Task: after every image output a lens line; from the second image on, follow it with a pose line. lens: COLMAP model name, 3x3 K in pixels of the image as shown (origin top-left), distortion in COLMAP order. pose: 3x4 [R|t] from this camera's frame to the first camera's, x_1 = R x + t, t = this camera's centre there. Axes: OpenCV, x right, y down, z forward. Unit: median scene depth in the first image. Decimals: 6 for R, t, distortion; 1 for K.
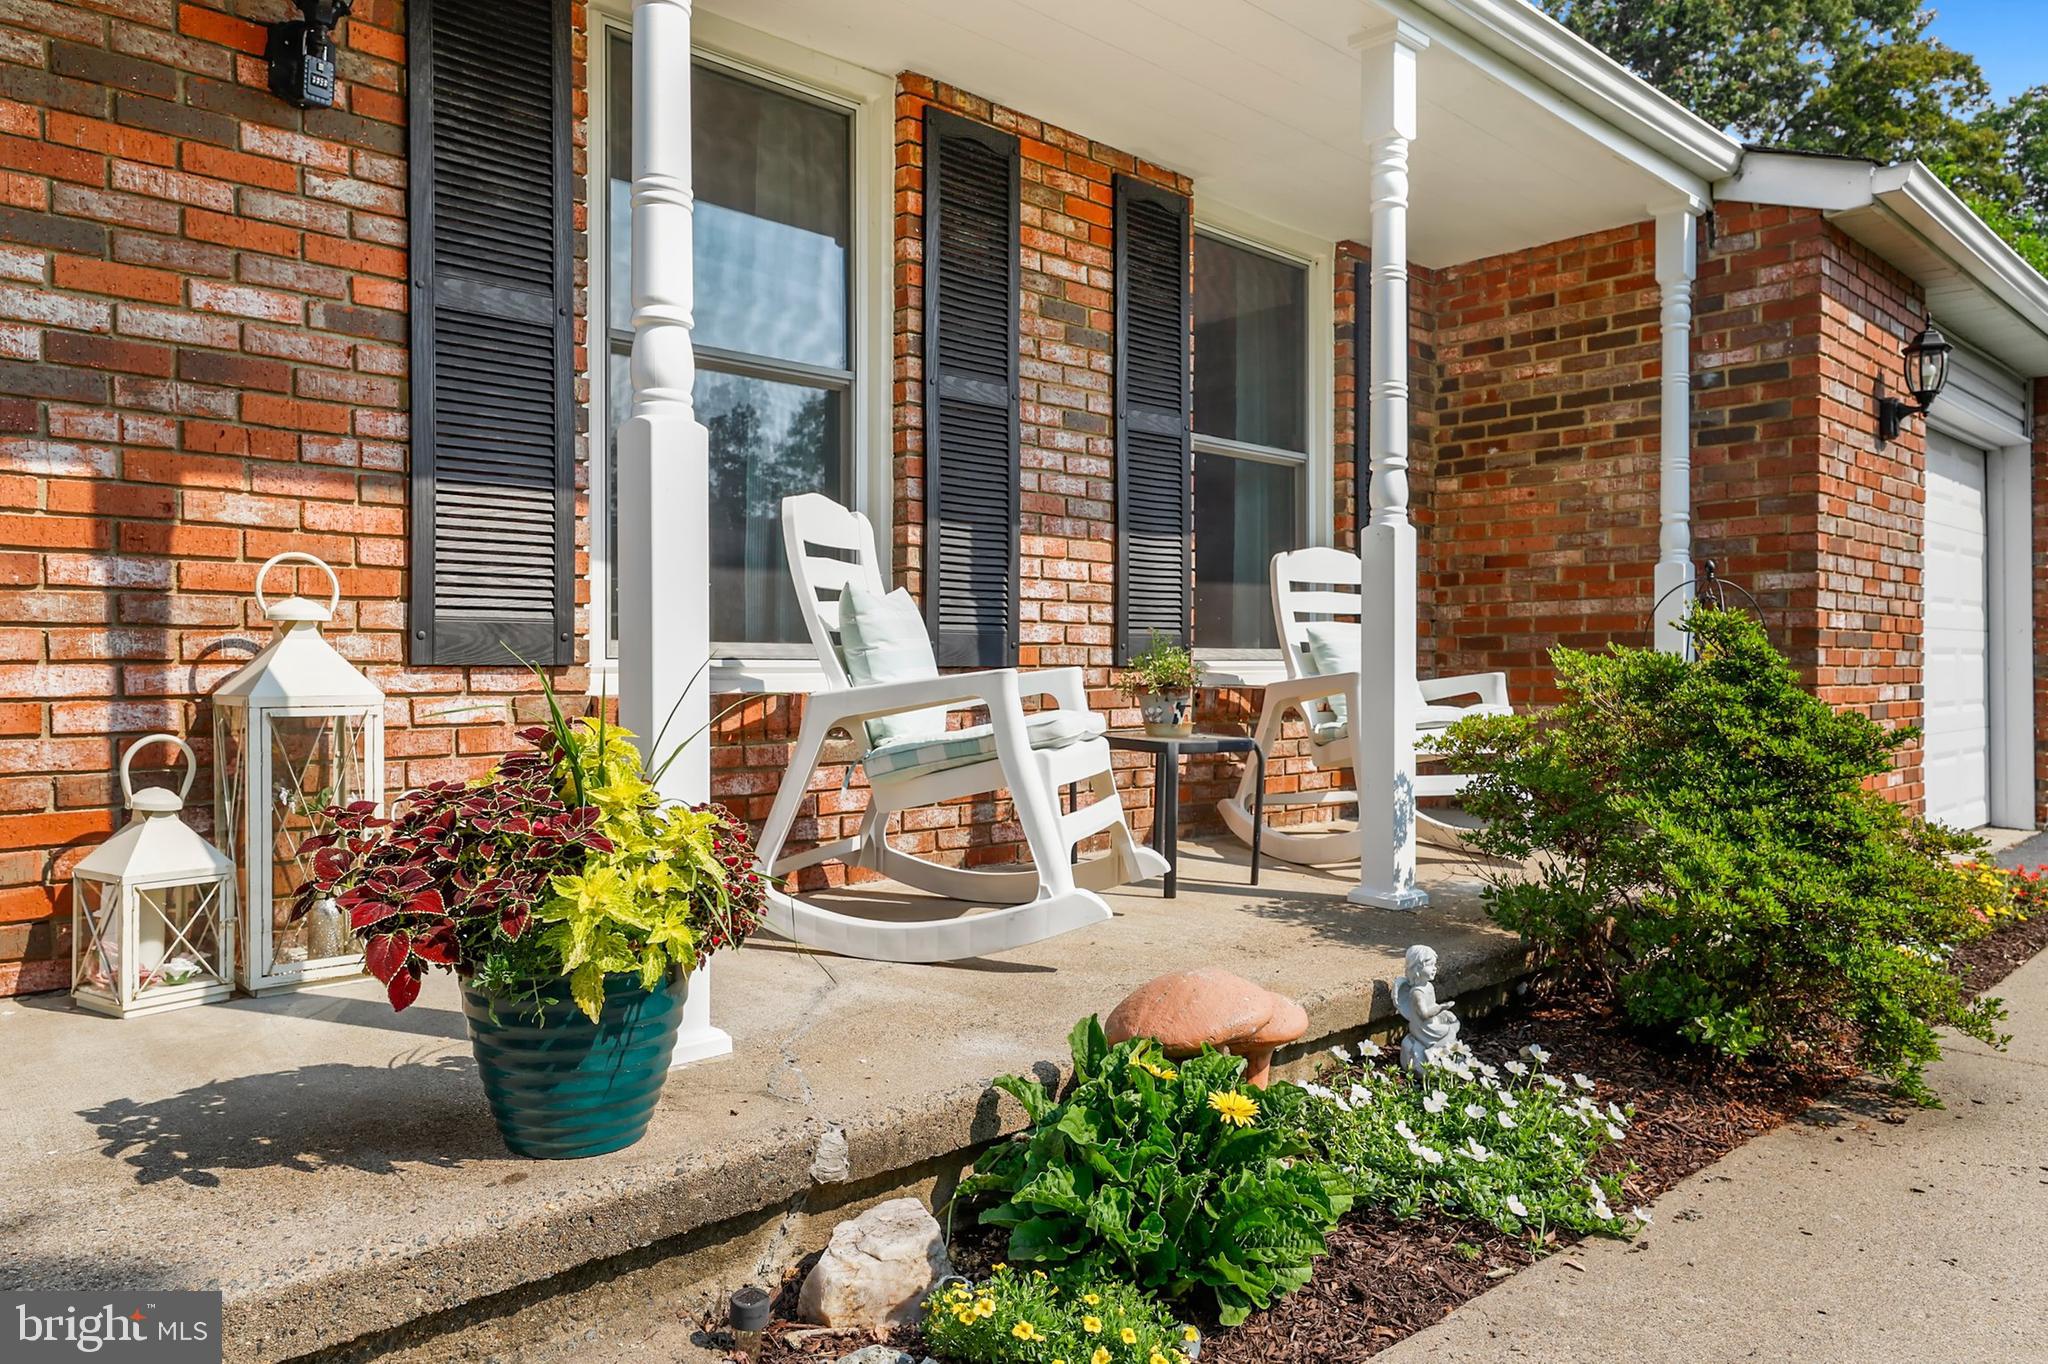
lens RADIAL K [[1377.5, 0, 1024.0], [0, 1377.5, 682.0], [0, 0, 1]] dist [0.007560, 0.001856]
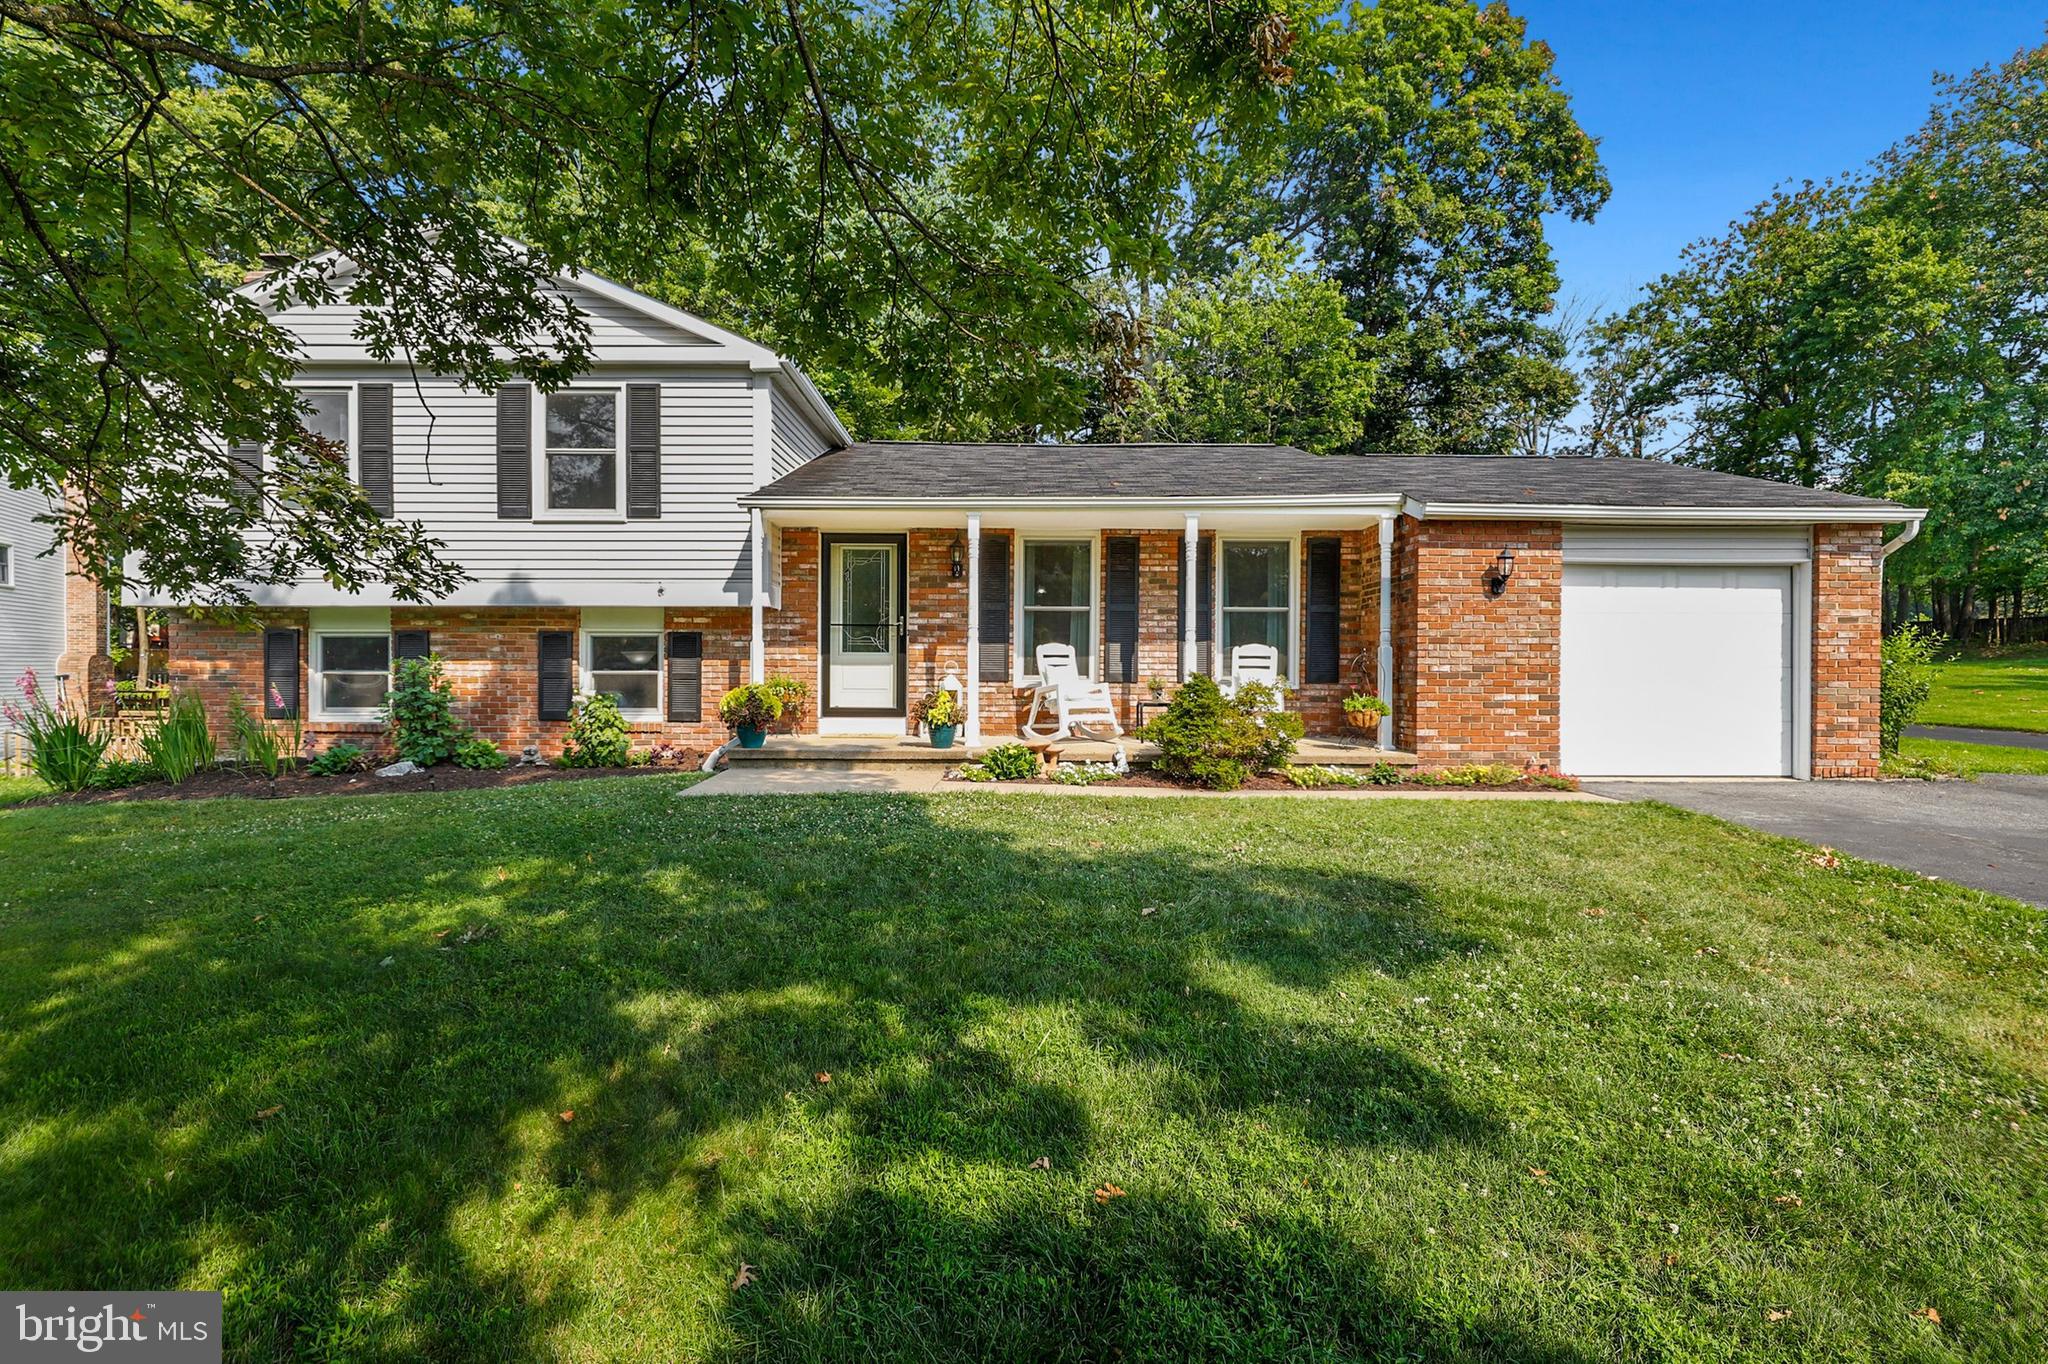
lens RADIAL K [[919.9, 0, 1025.6], [0, 919.9, 688.2], [0, 0, 1]] dist [0.003472, 0.000312]
pose [[0.727953, 0.024076, -0.685204, 1.229038], [-0.013796, 0.999695, 0.020469, -0.034088], [0.685488, -0.005447, 0.728063, -0.825622]]
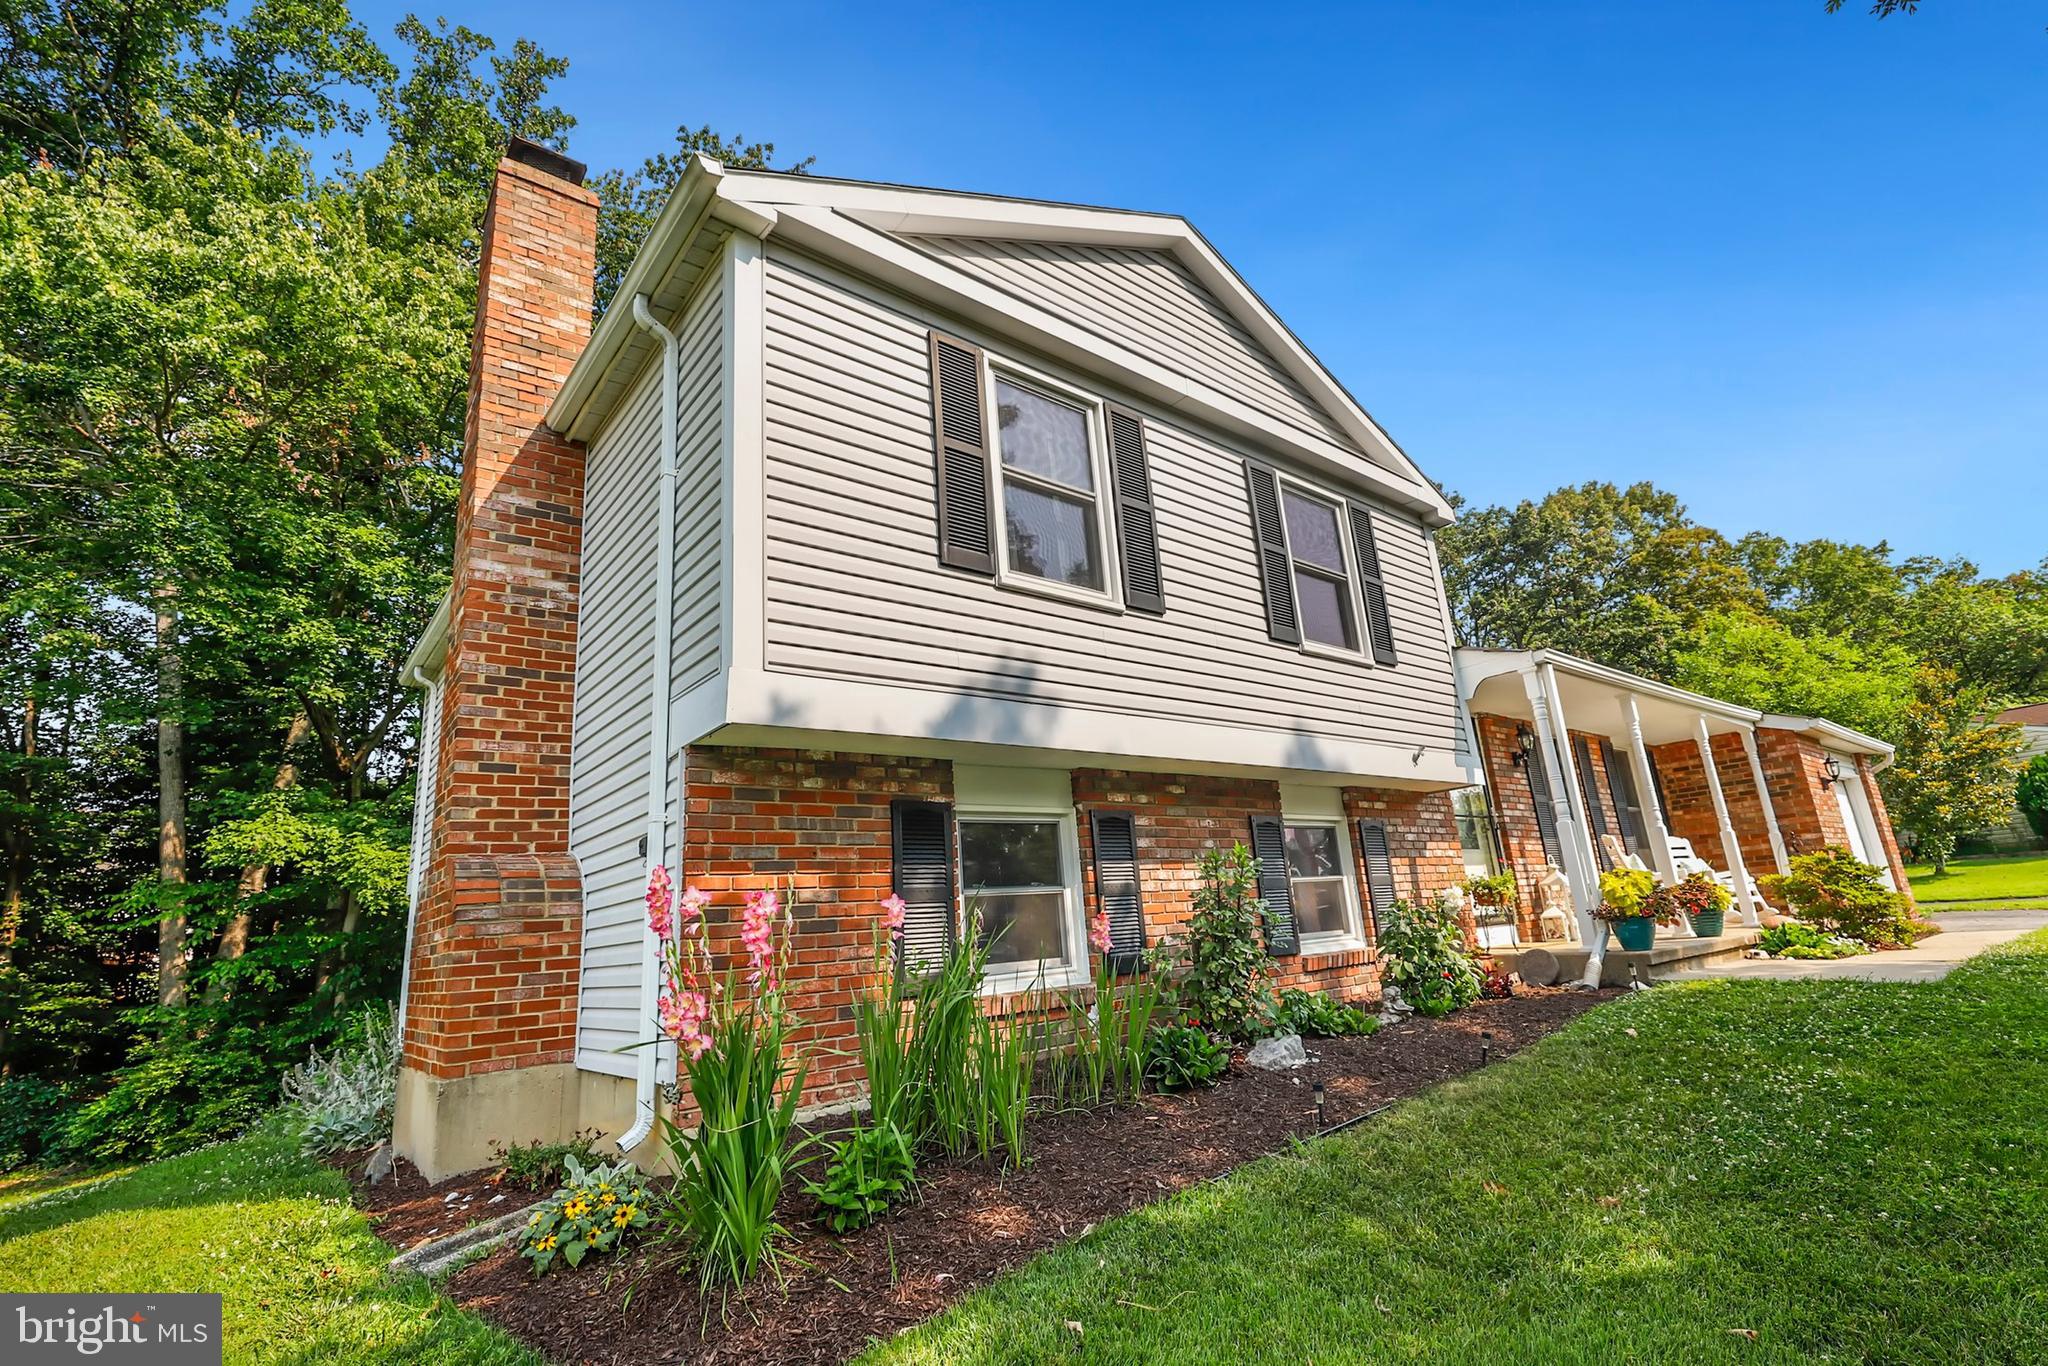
lens RADIAL K [[955.5, 0, 1016.0], [0, 955.5, 694.8], [0, 0, 1]] dist [0.001675, 0.000013]
pose [[0.994789, -0.087388, -0.052523, -1.229504], [0.070990, 0.963424, -0.258407, 0.060860], [0.073184, 0.253332, 0.964607, -1.485631]]
